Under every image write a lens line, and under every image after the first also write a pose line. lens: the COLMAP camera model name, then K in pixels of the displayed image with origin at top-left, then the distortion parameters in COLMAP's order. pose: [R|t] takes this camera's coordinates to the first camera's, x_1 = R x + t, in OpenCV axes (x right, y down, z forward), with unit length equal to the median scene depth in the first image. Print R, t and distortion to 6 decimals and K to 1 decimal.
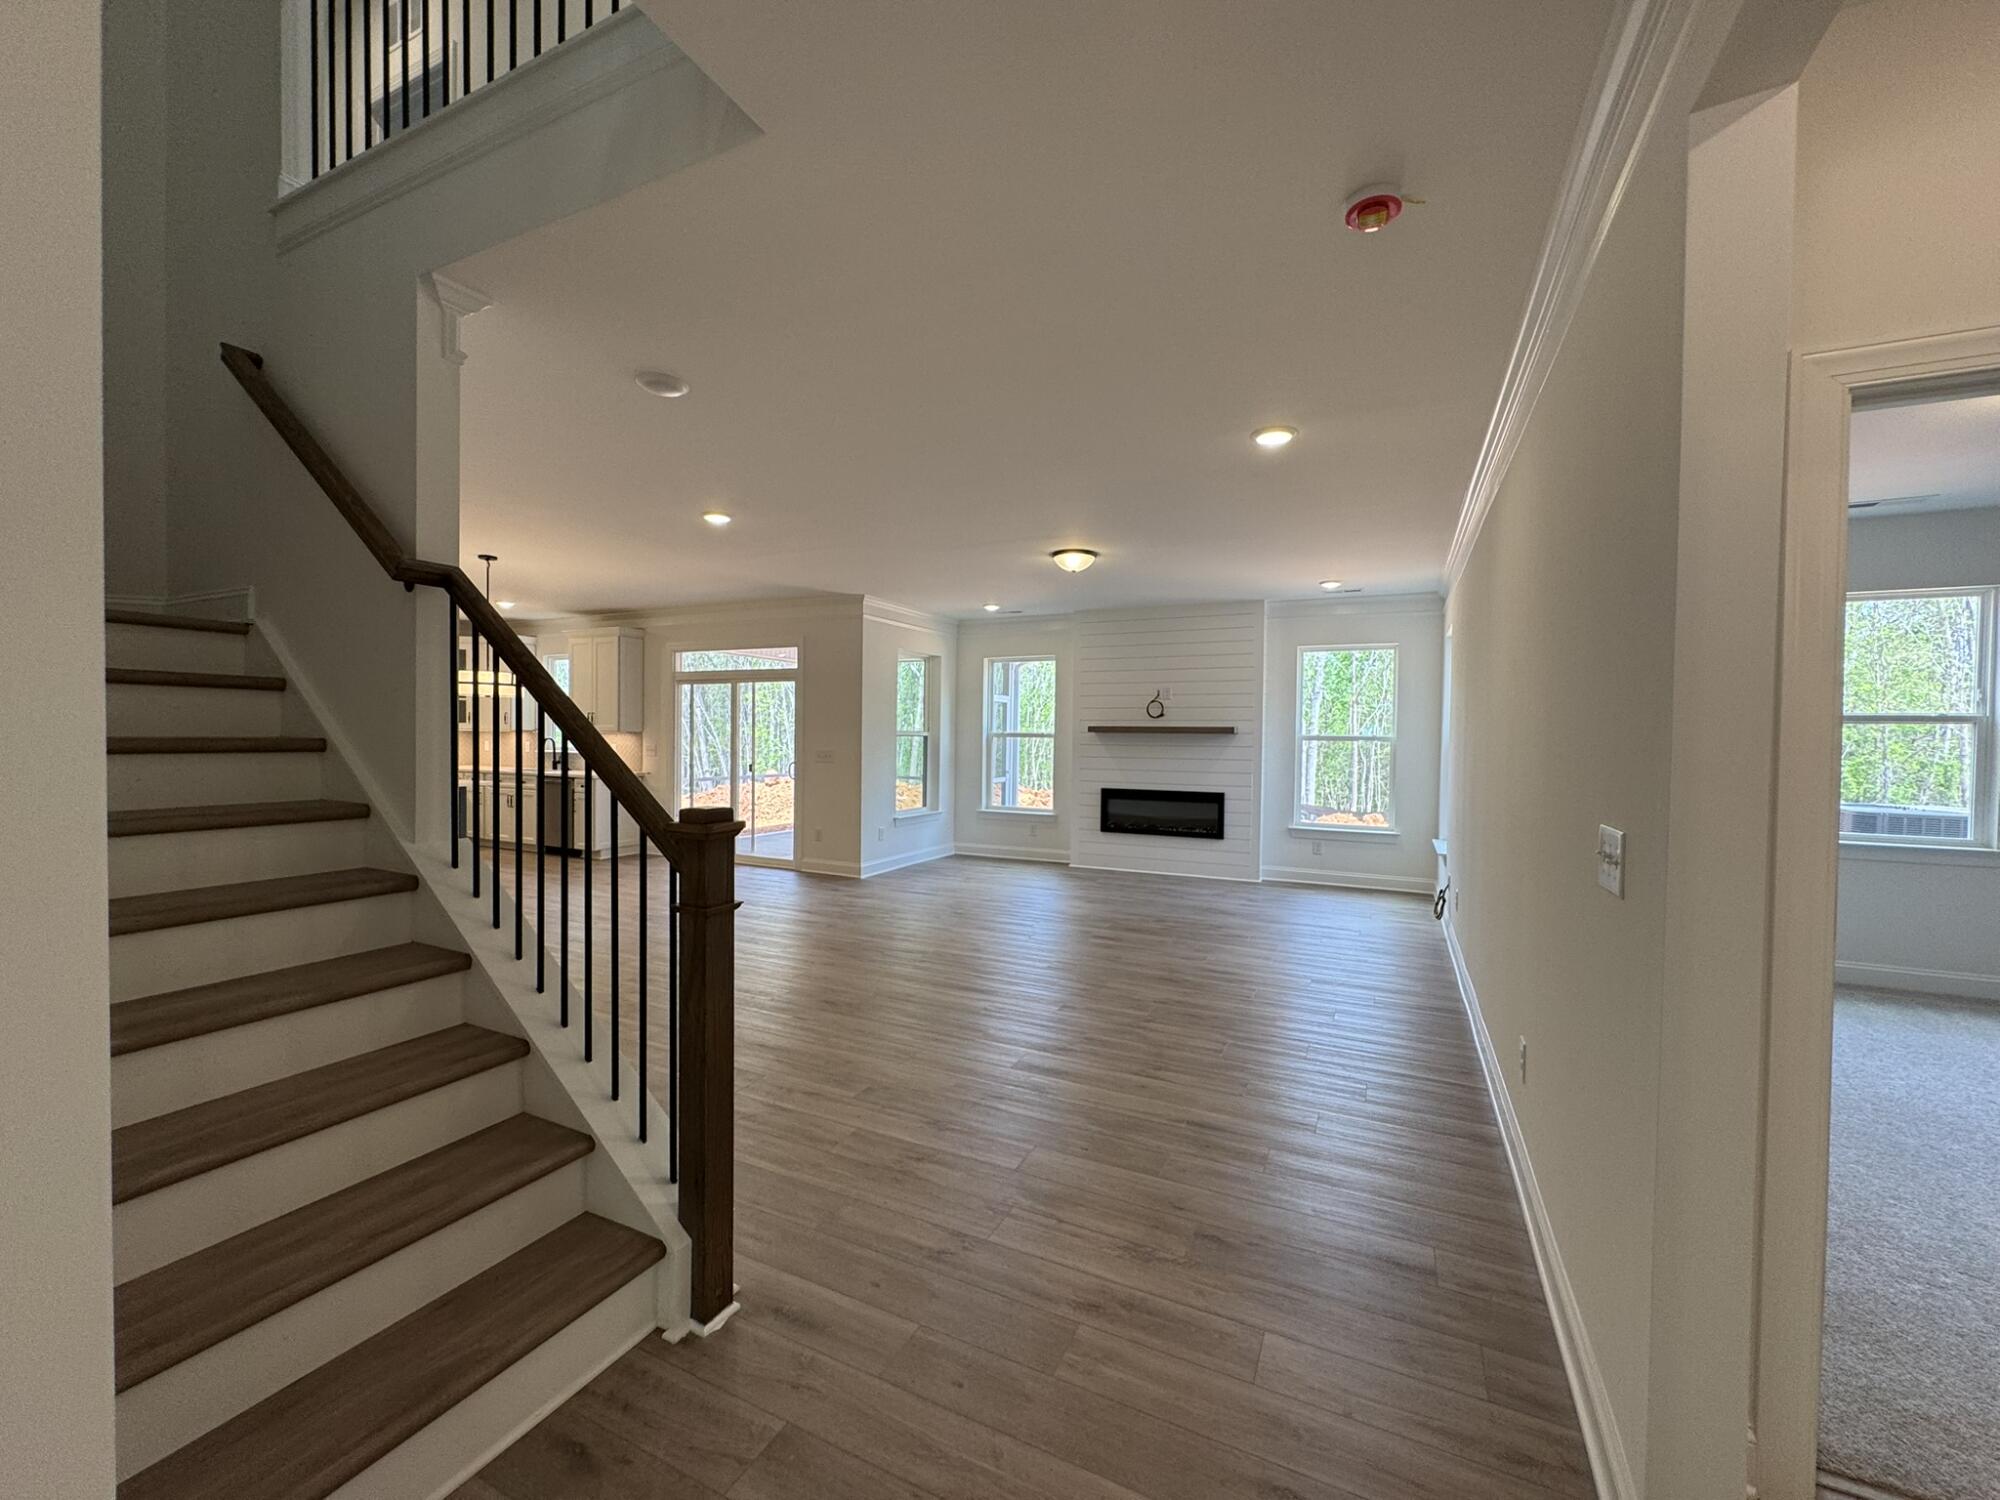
lens RADIAL K [[805.3, 0, 1005.6], [0, 805.3, 743.5], [0, 0, 1]] dist [0.003113, -0.000454]
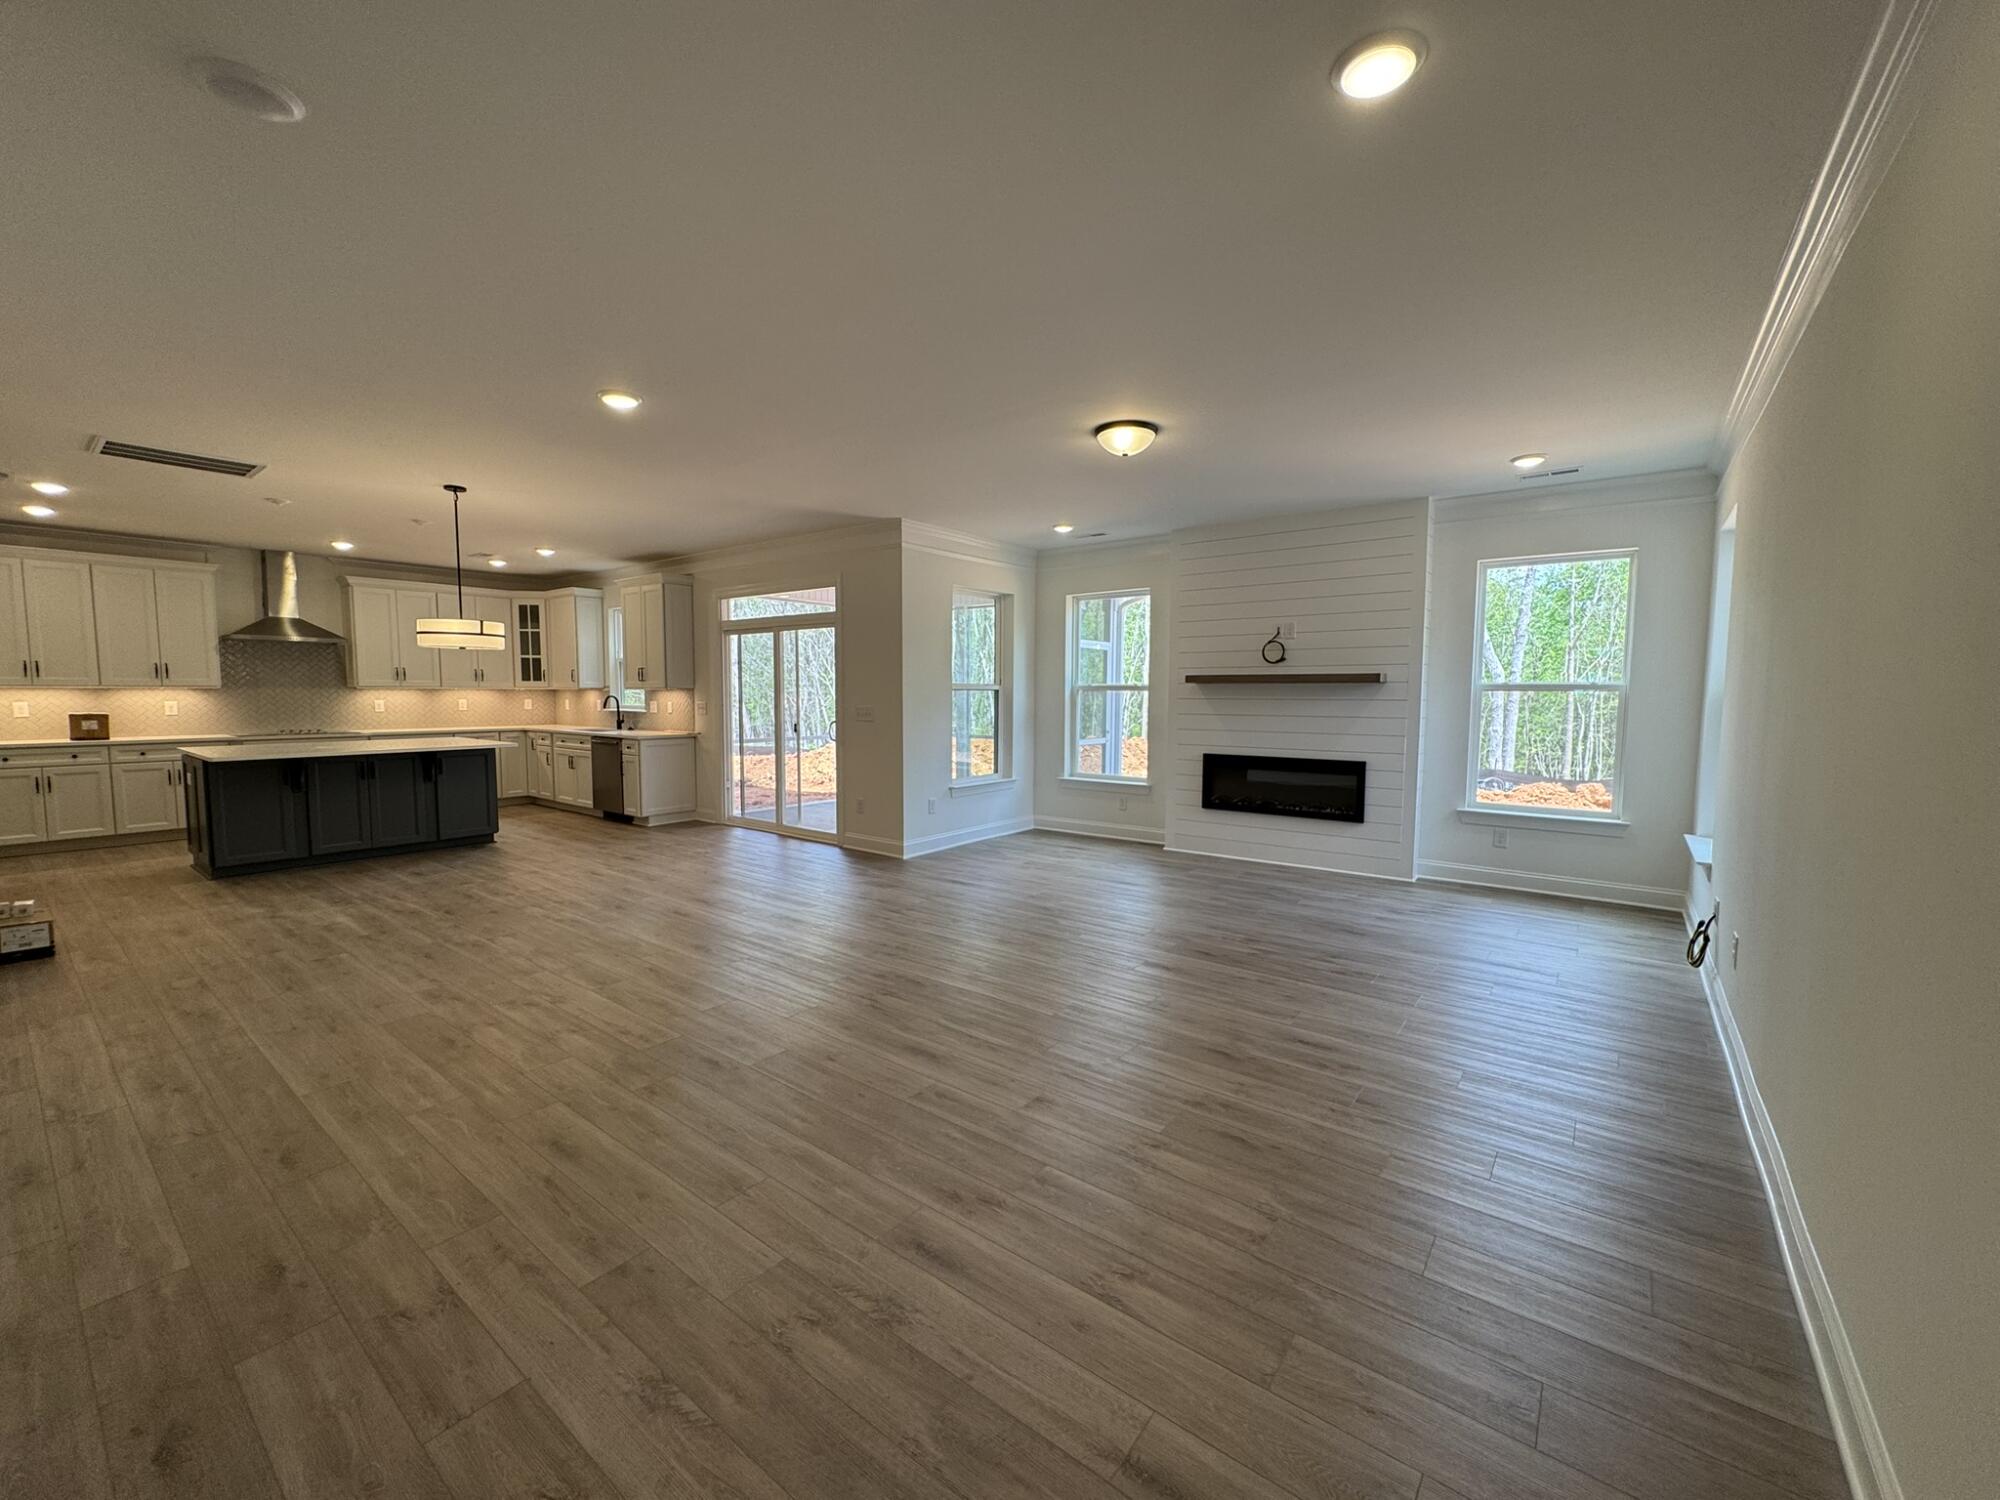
lens RADIAL K [[805.3, 0, 1006.4], [0, 805.3, 744.0], [0, 0, 1]] dist [0.003113, -0.000454]
pose [[0.979501, 0.004198, -0.201398, 0.090867], [0.007035, 0.998460, 0.055028, 0.001208], [0.201318, -0.055317, 0.977963, 0.190740]]
